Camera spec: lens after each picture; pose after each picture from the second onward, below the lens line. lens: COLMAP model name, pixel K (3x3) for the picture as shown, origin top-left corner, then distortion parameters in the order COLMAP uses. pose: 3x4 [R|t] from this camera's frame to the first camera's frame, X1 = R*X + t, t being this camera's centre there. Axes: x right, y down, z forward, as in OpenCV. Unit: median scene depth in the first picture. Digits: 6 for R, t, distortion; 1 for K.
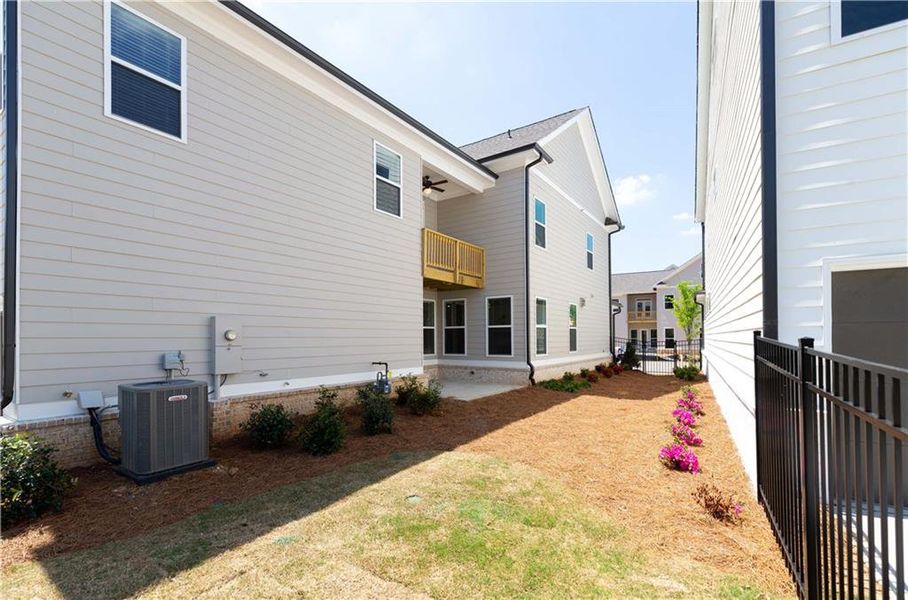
lens RADIAL K [[402.4, 0, 433.4], [0, 402.4, 334.2], [0, 0, 1]] dist [0.000833, 0.000219]
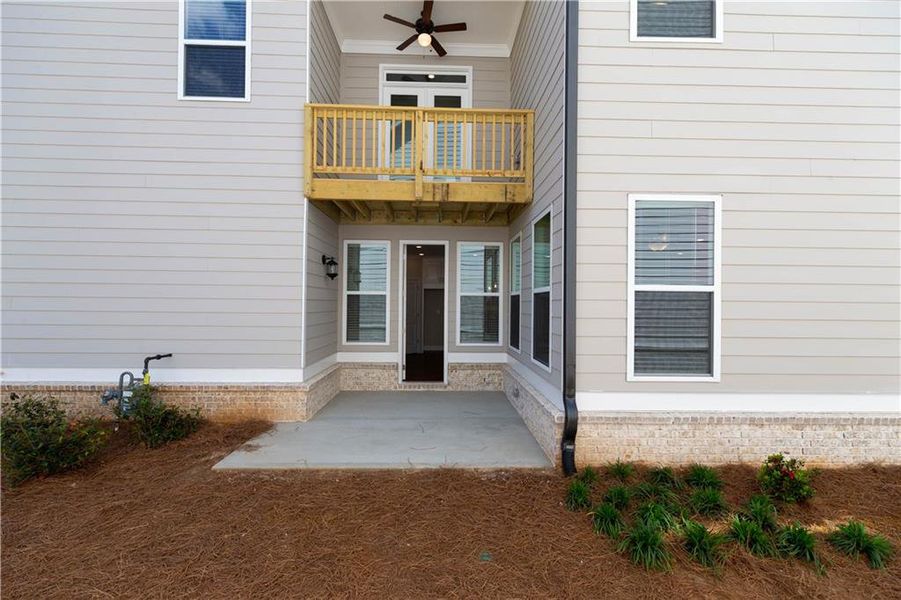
lens RADIAL K [[428.0, 0, 511.9], [0, 428.0, 299.9], [0, 0, 1]] dist [0.010482, 0.000104]
pose [[0.628961, 0.007248, -0.777403, 0.566431], [-0.006590, 0.999970, 0.003991, -0.013382], [0.777409, 0.002613, 0.628990, 0.842488]]
